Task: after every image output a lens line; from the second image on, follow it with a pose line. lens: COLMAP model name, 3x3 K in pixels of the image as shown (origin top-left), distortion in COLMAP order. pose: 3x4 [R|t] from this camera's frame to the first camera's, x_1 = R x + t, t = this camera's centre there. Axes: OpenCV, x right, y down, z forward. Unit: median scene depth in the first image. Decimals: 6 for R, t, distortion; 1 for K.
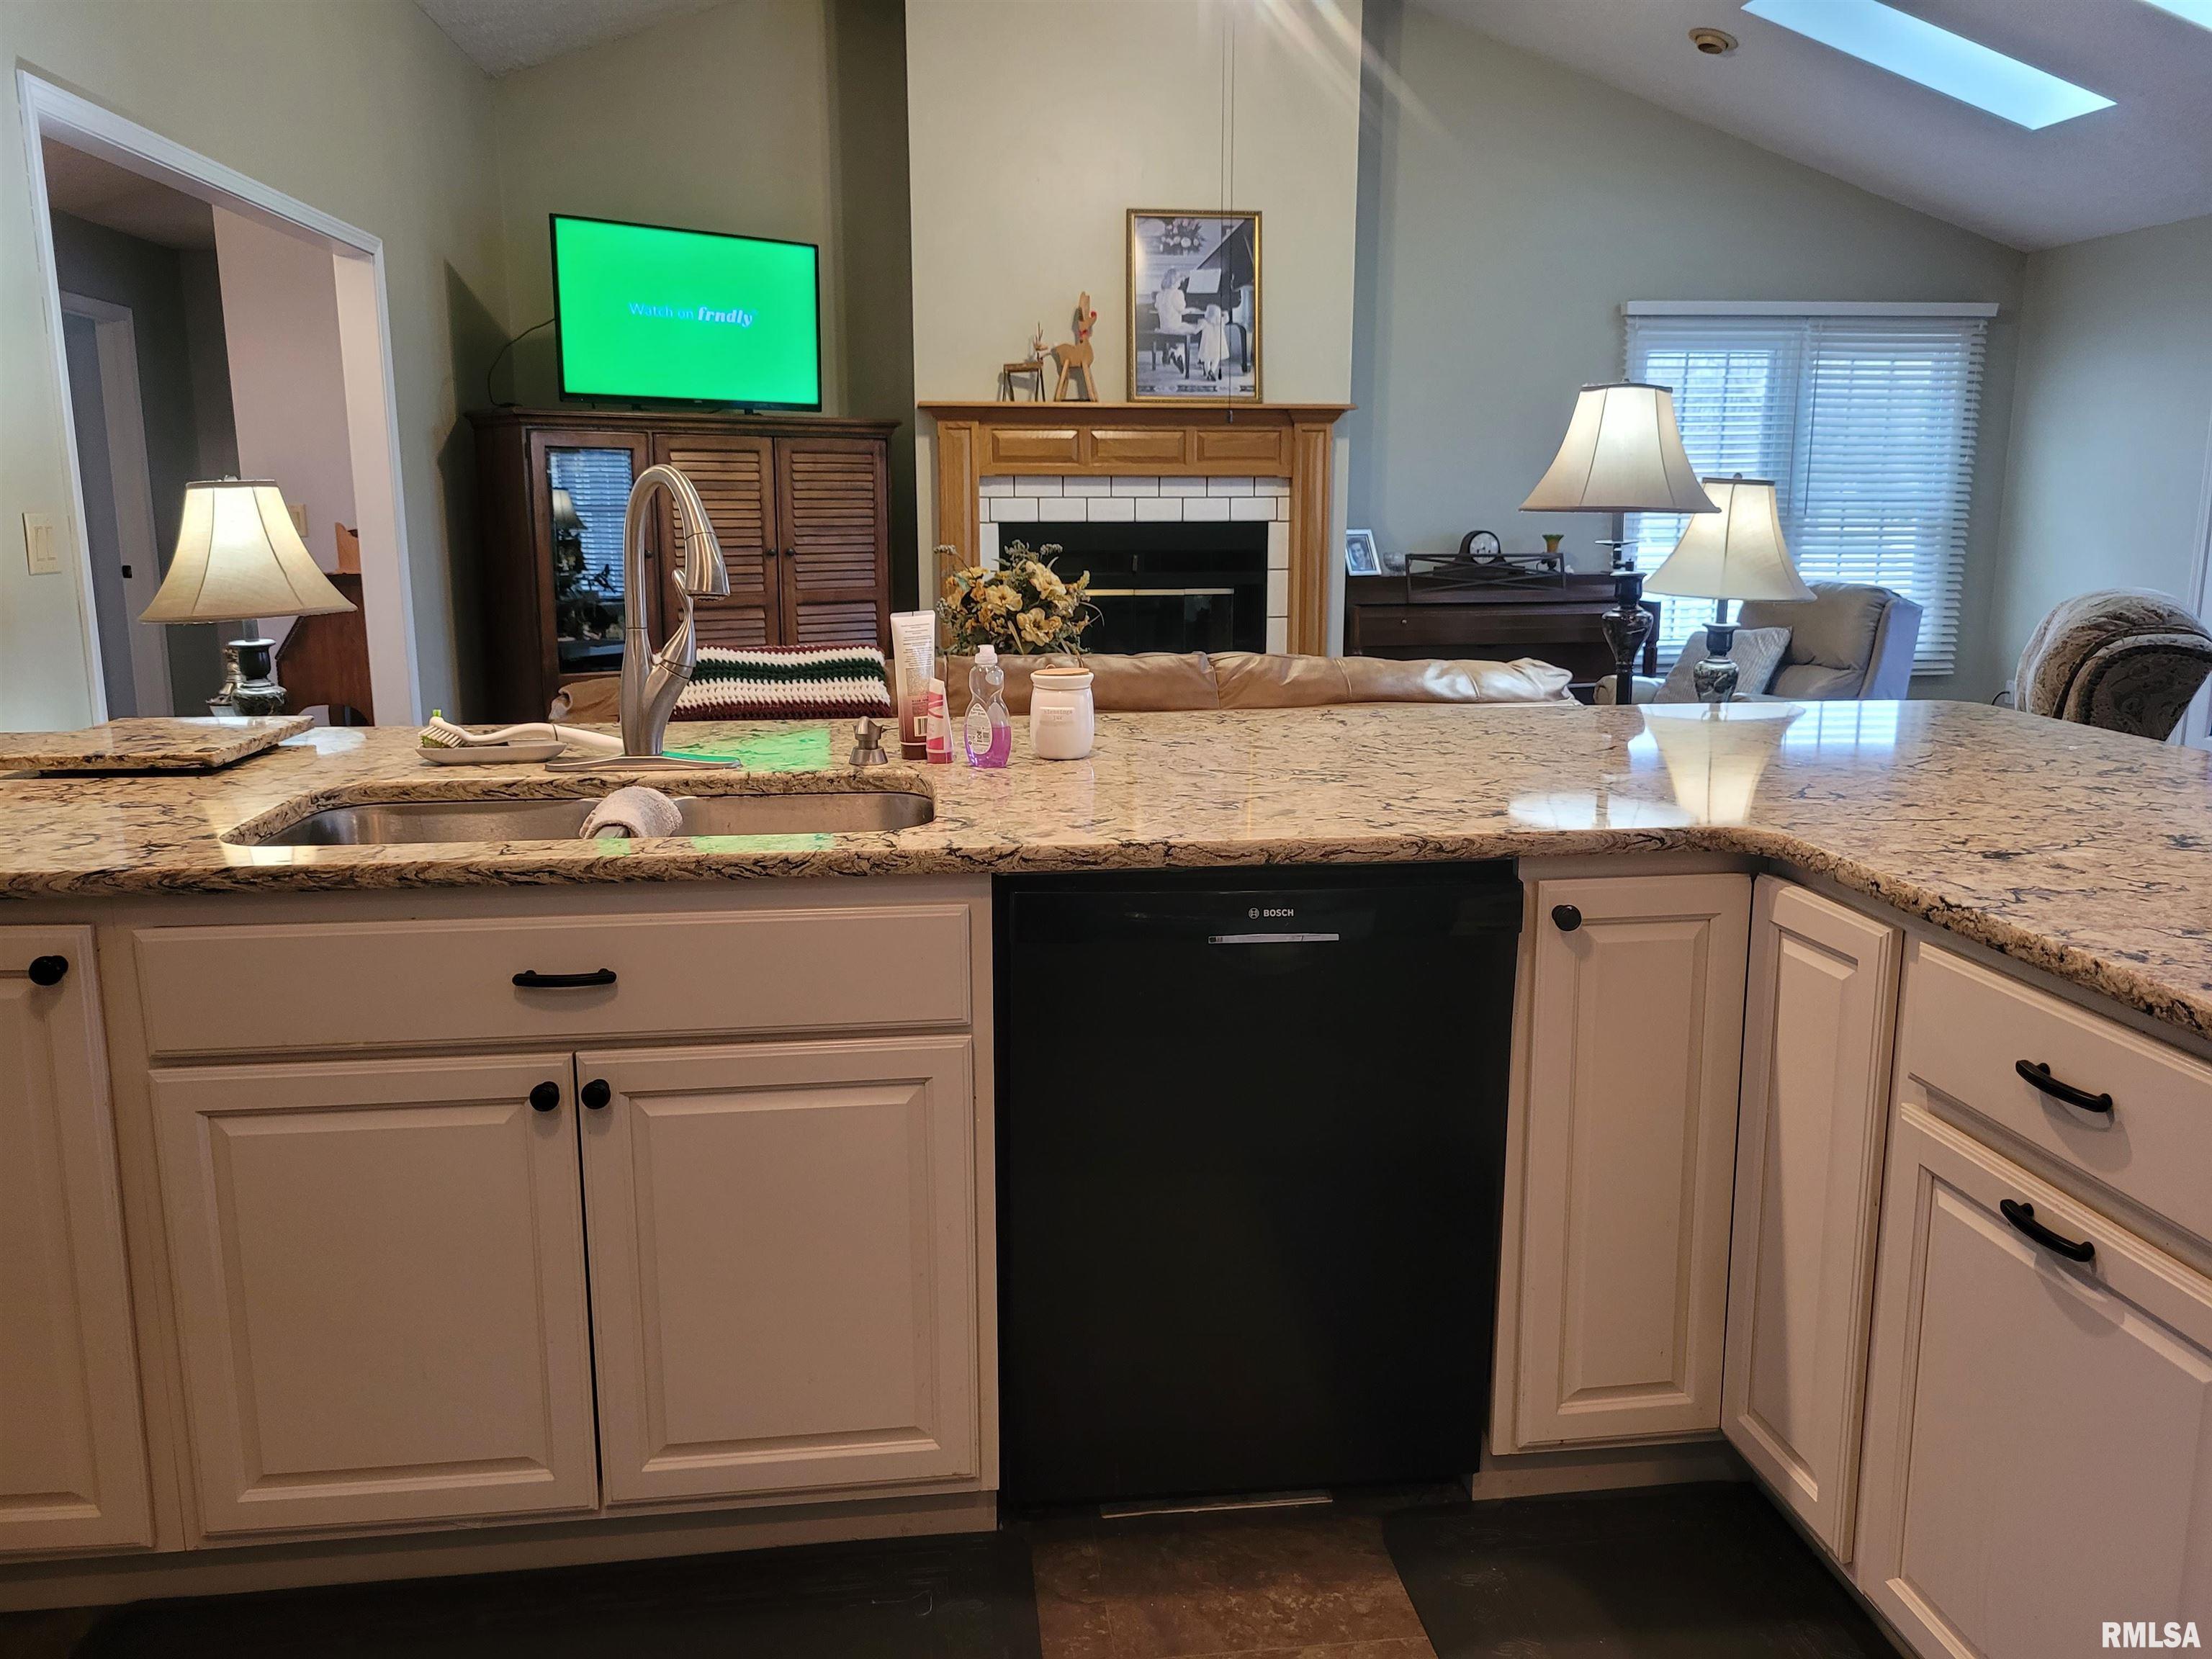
lens RADIAL K [[1673.5, 0, 1116.8], [0, 1673.5, 814.2], [0, 0, 1]] dist [0.046589, -0.037746]
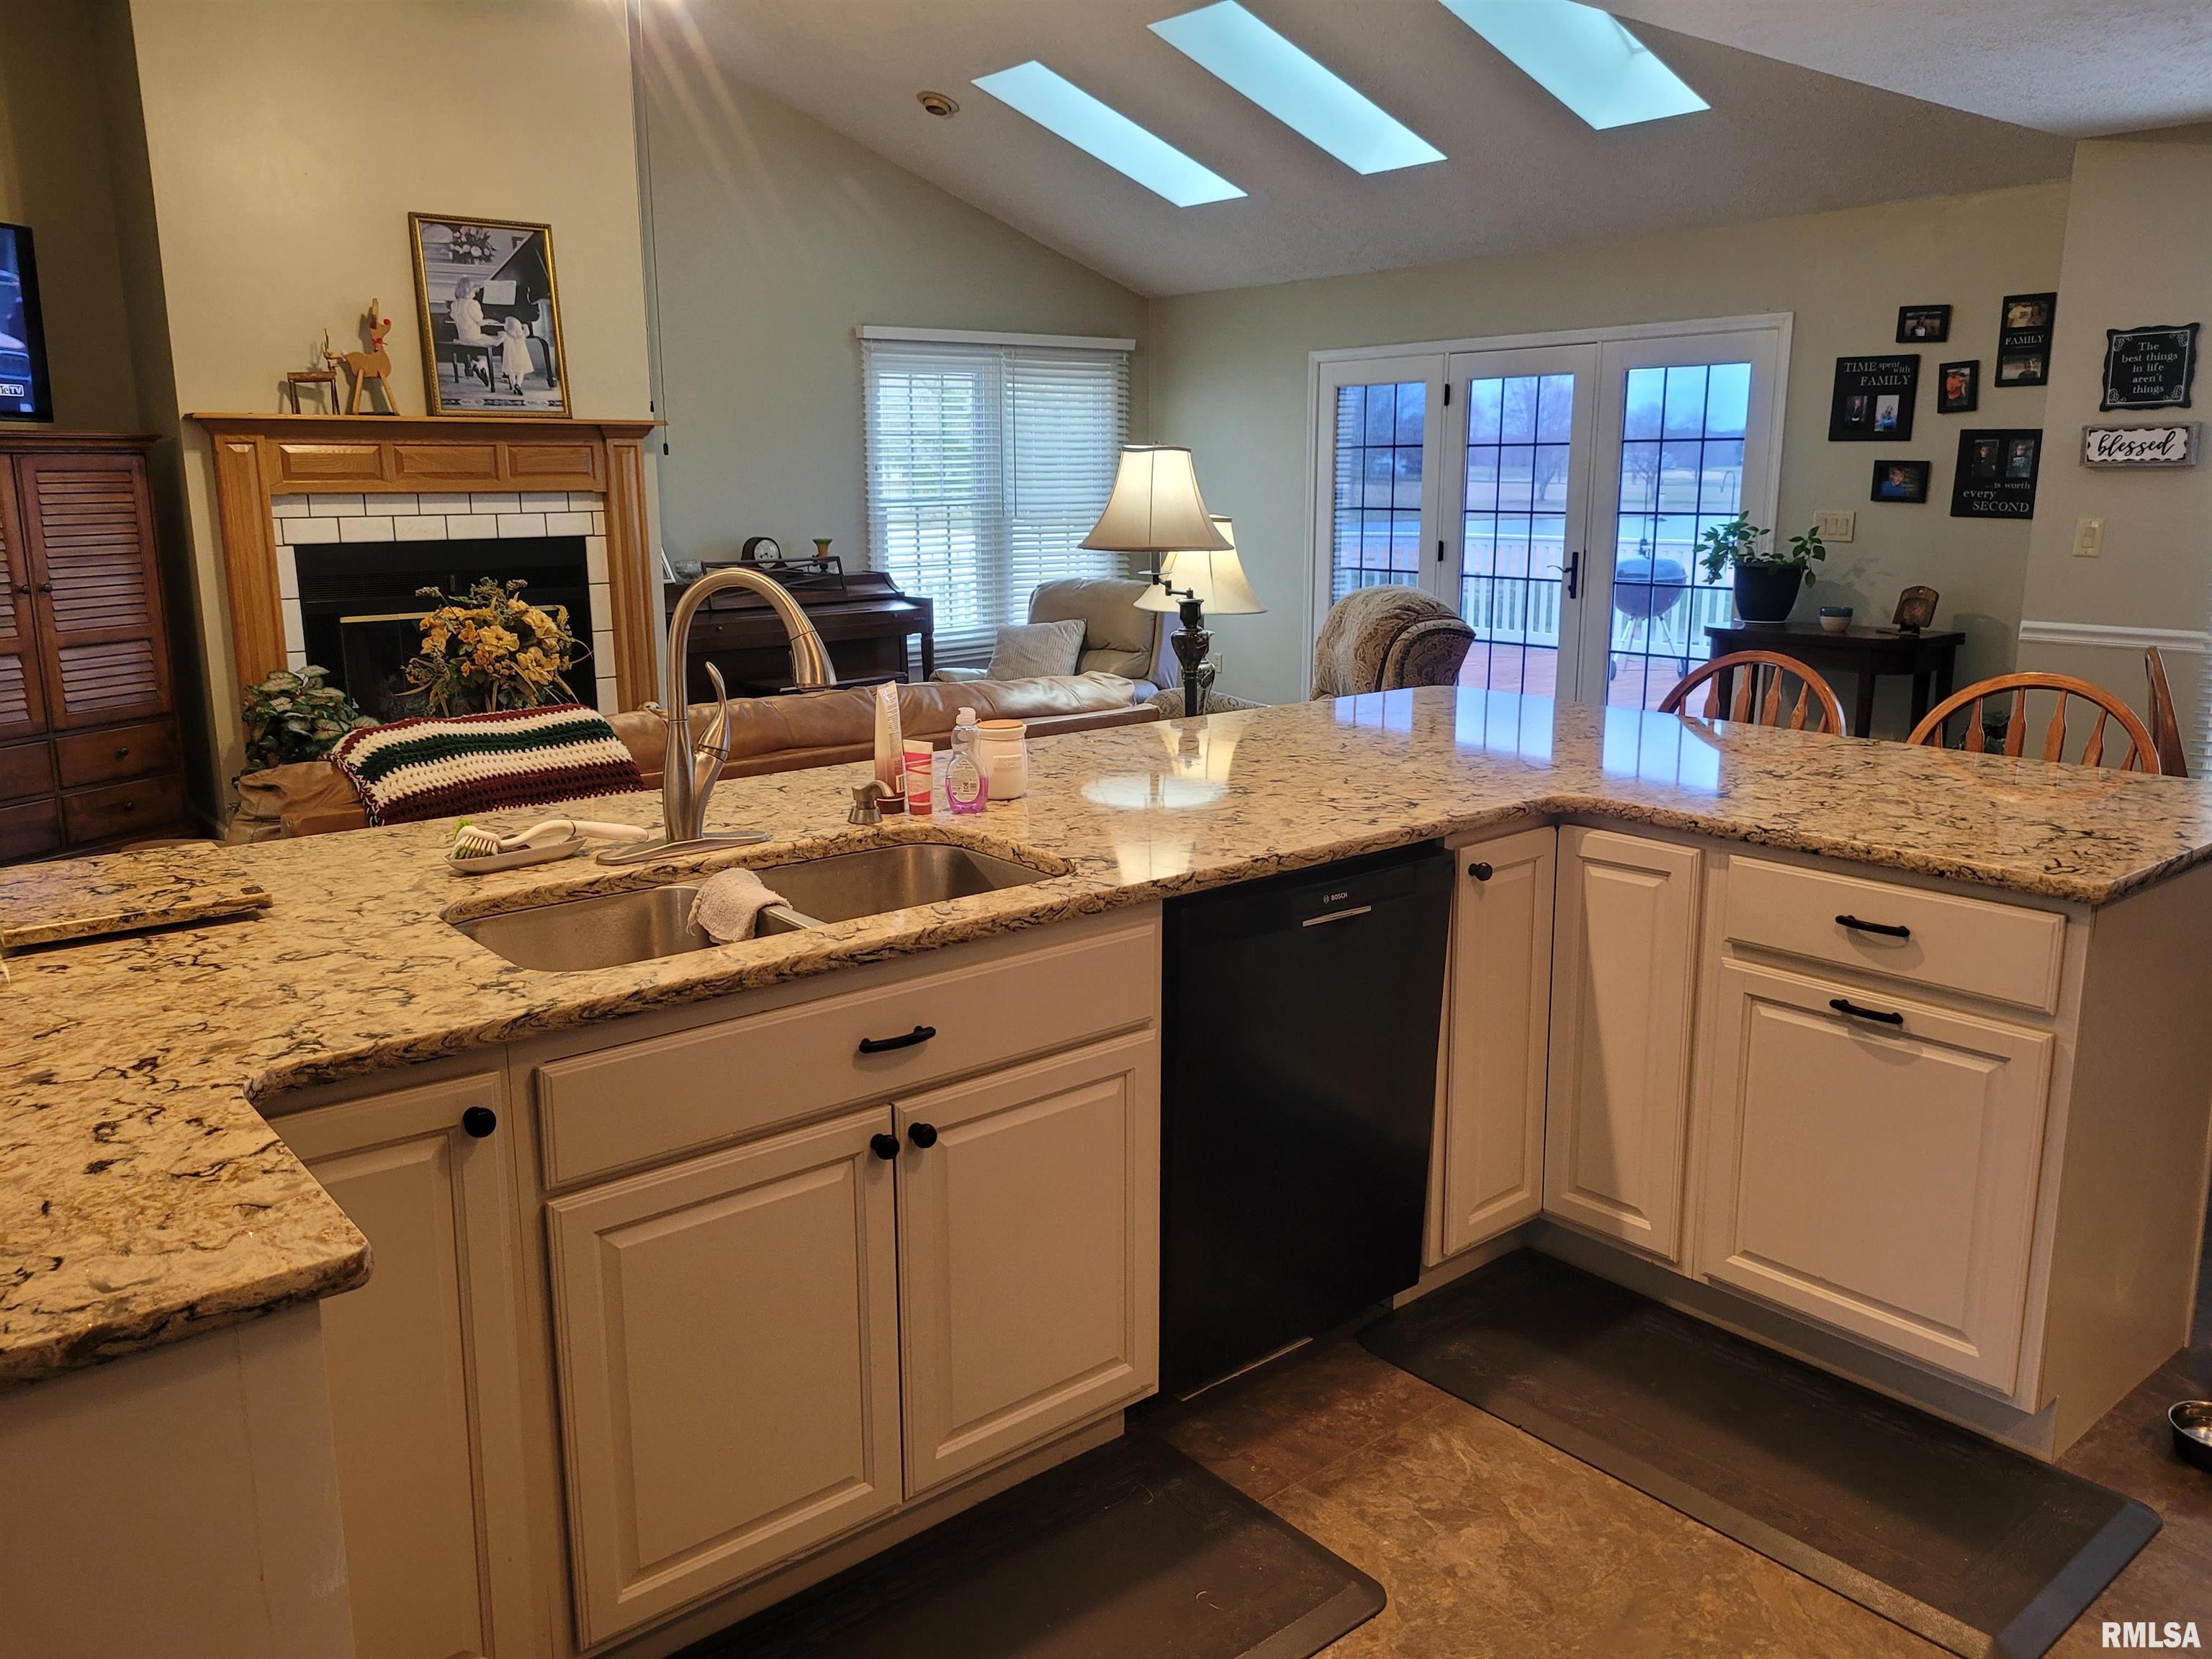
lens RADIAL K [[1673.5, 0, 1090.2], [0, 1673.5, 813.9], [0, 0, 1]] dist [0.046589, -0.037746]
pose [[0.846961, -0.114564, 0.519165, -0.206338], [0.107148, 0.993252, 0.044381, -0.023707], [-0.520746, 0.018039, 0.853521, -0.010276]]
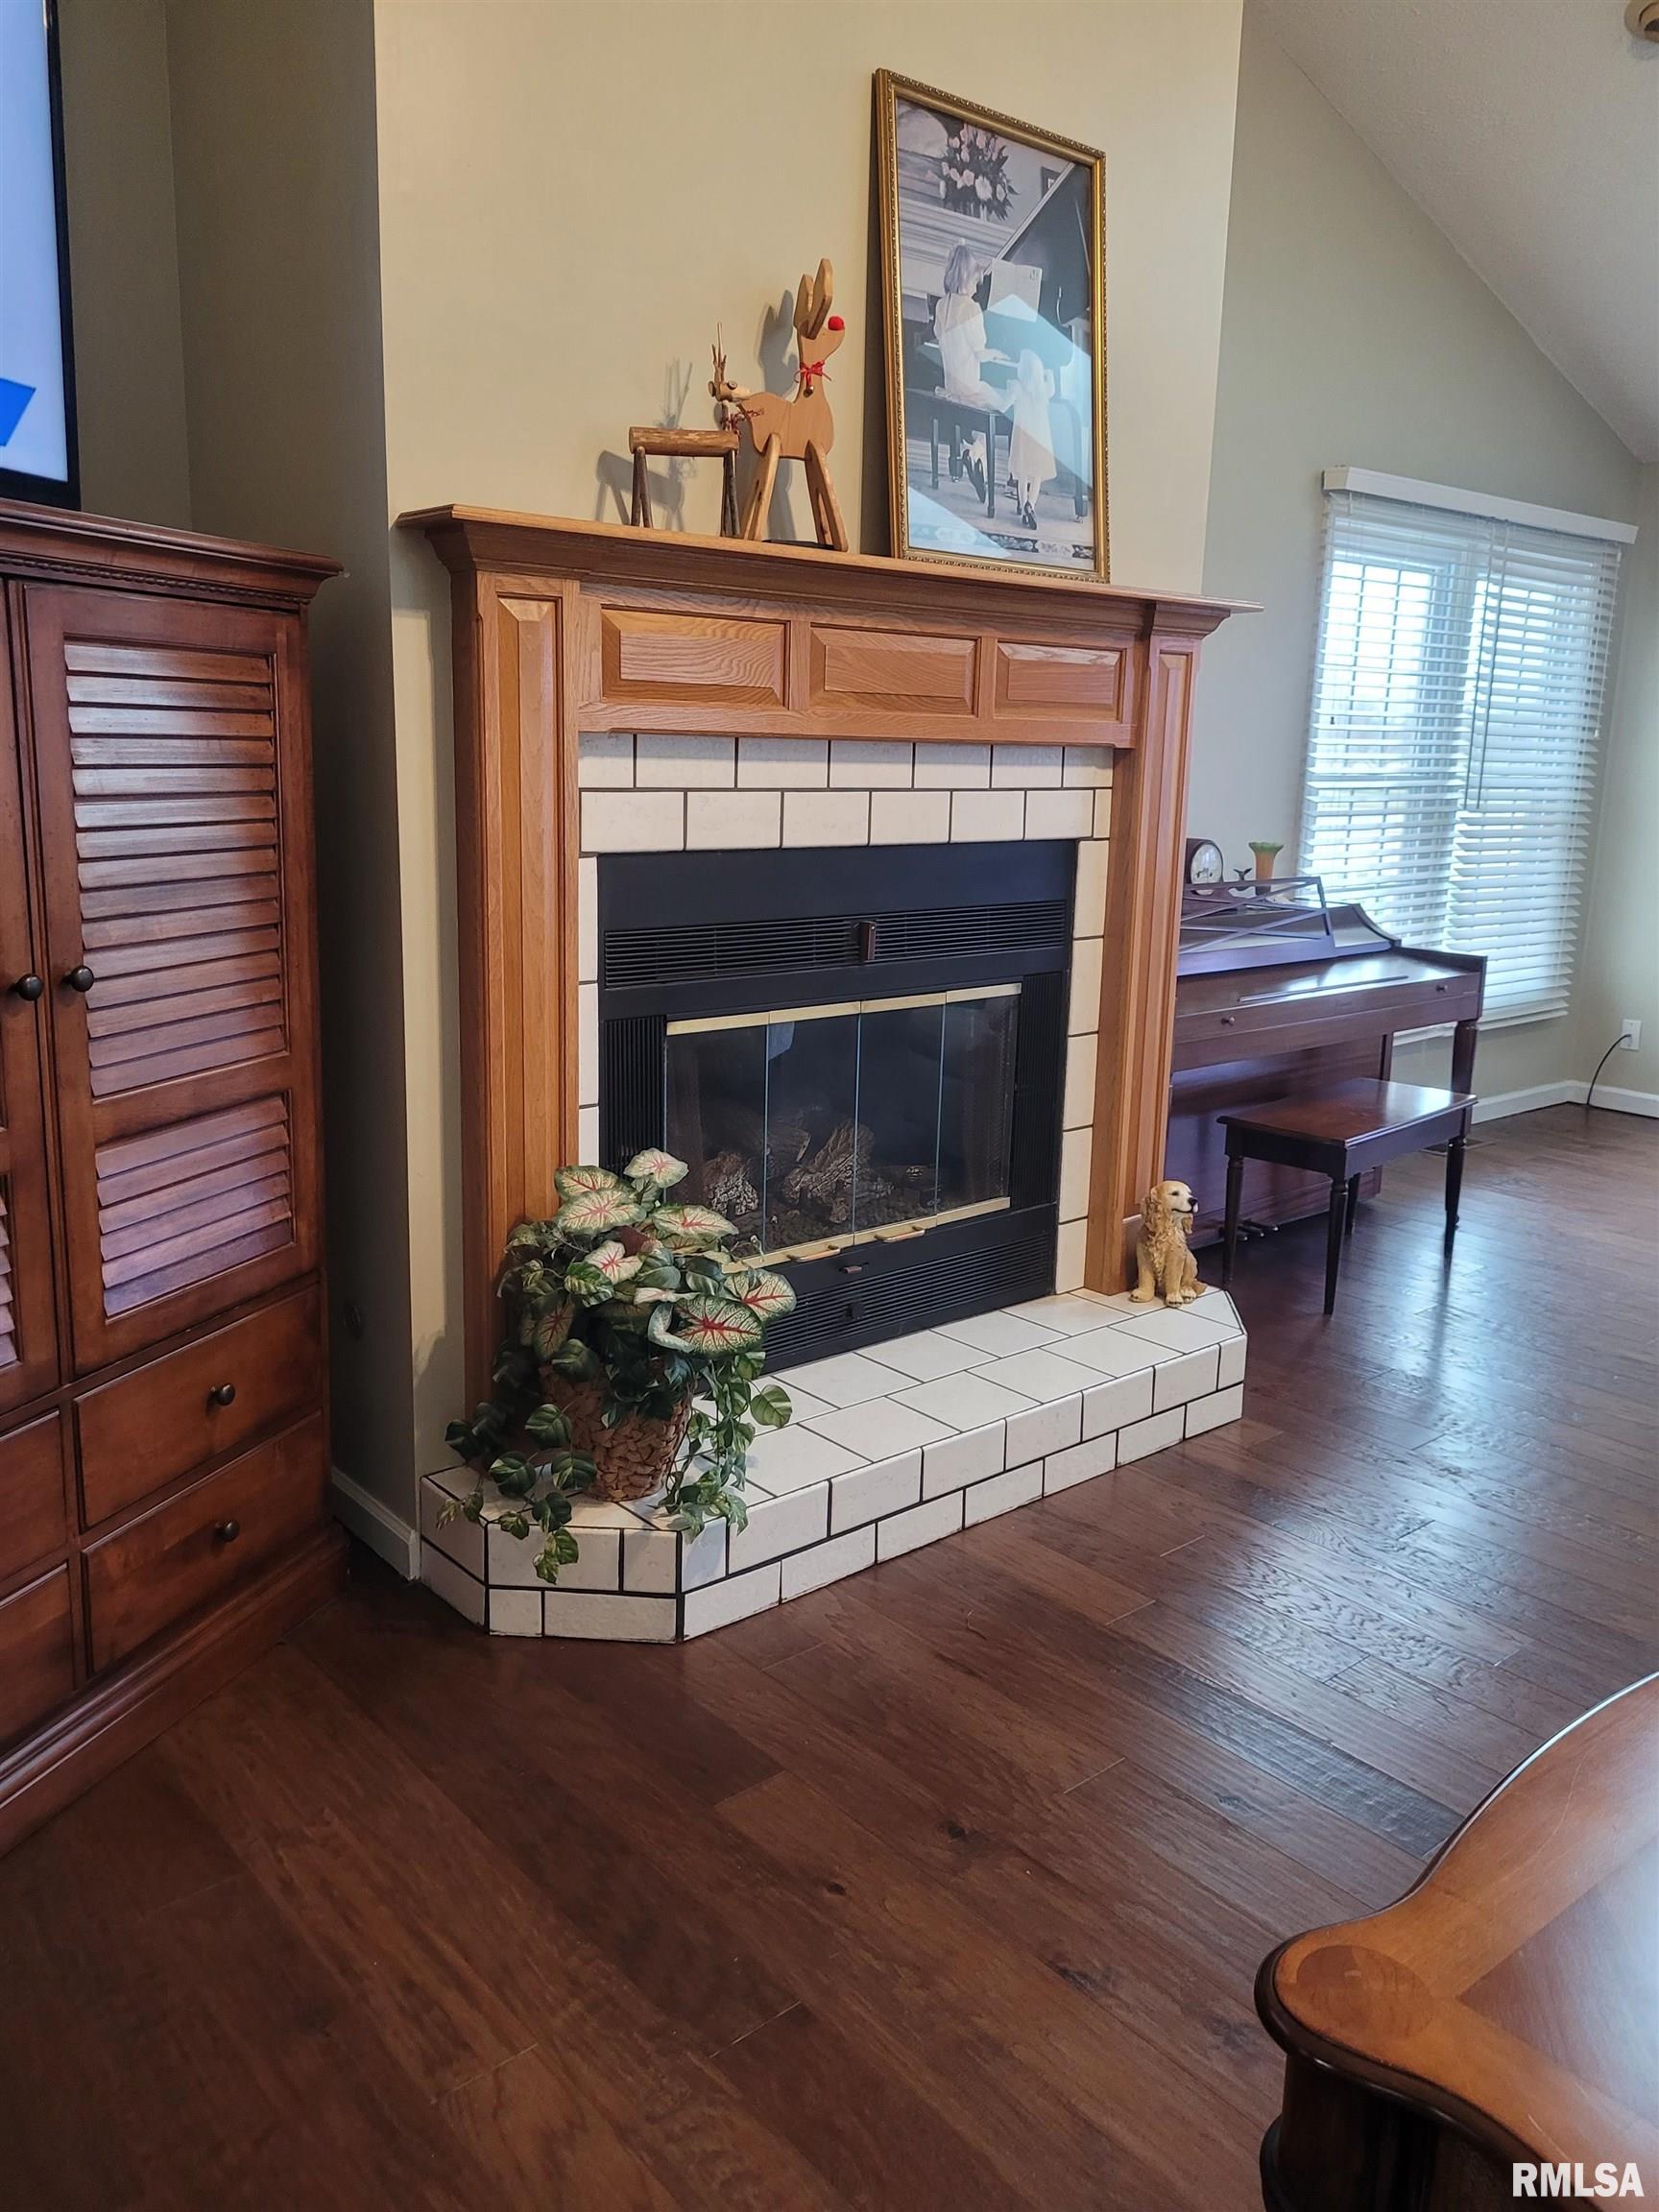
lens RADIAL K [[1673.5, 0, 850.3], [0, 1673.5, 1088.5], [0, 0, 1]] dist [0.046589, -0.037746]
pose [[0.825936, -0.094113, 0.555854, -0.250146], [0.079829, 0.995557, 0.049943, -0.141633], [-0.558084, 0.003124, 0.829779, 0.681393]]
